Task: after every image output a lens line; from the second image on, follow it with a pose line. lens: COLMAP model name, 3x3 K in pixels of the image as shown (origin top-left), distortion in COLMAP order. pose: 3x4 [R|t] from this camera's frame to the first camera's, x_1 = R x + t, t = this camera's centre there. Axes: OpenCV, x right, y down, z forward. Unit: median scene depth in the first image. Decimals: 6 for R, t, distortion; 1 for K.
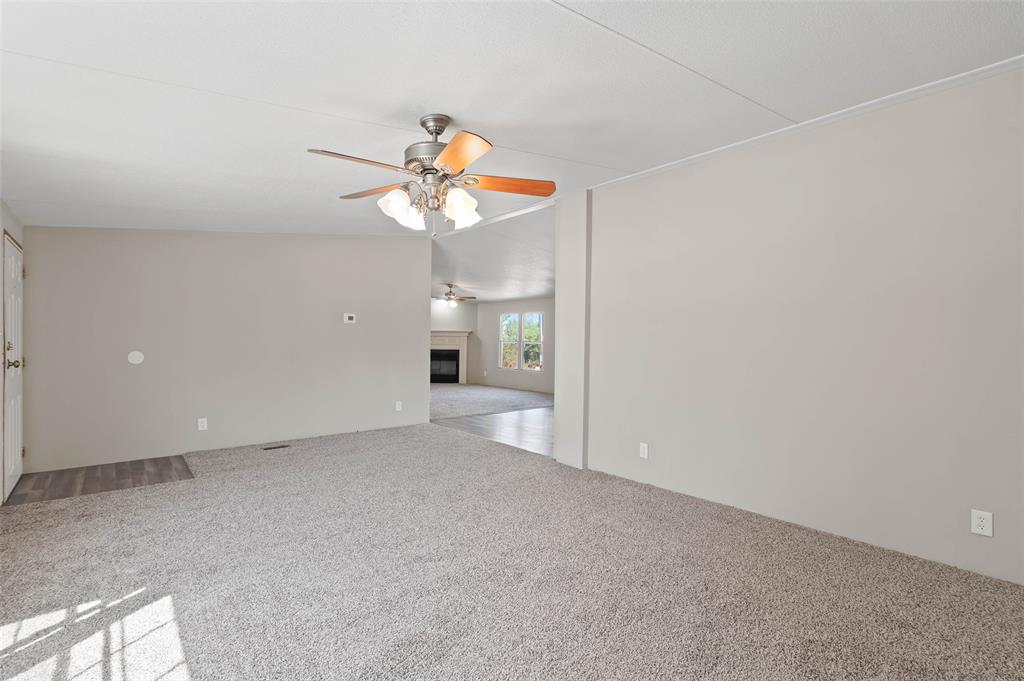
lens RADIAL K [[482.1, 0, 515.2], [0, 482.1, 332.5], [0, 0, 1]] dist [-0.001498, -0.000426]
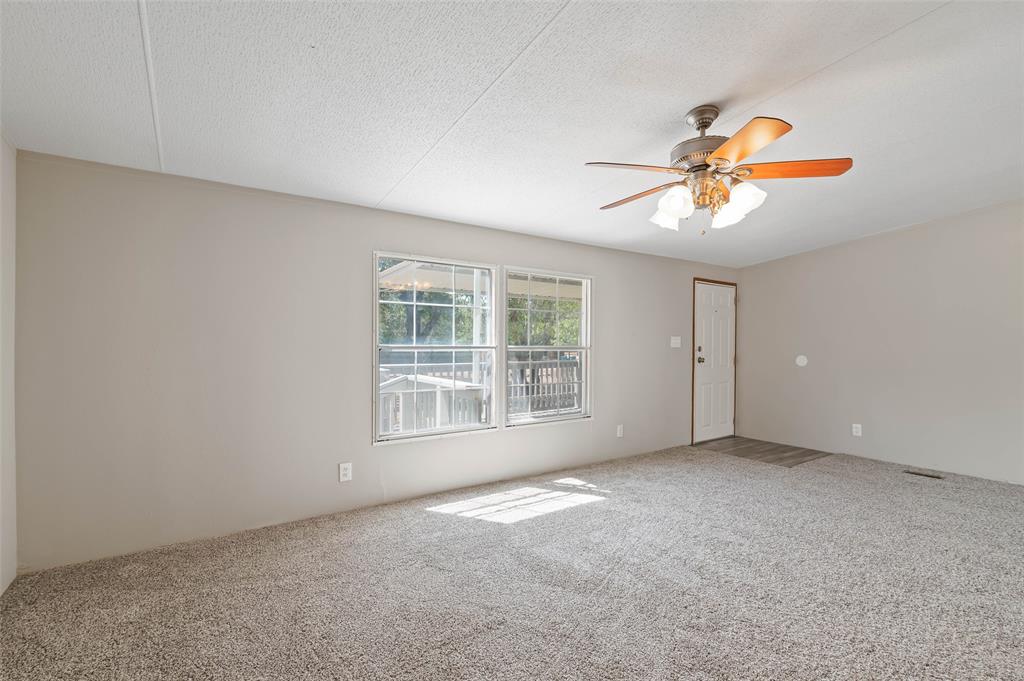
lens RADIAL K [[462.8, 0, 501.9], [0, 462.8, 347.1], [0, 0, 1]] dist [-0.000092, 0.000080]
pose [[-0.107827, 0.008384, -0.994134, 0.775162], [0.003407, 0.999962, 0.008064, 0.010530], [0.994164, -0.002517, -0.107852, 0.700328]]
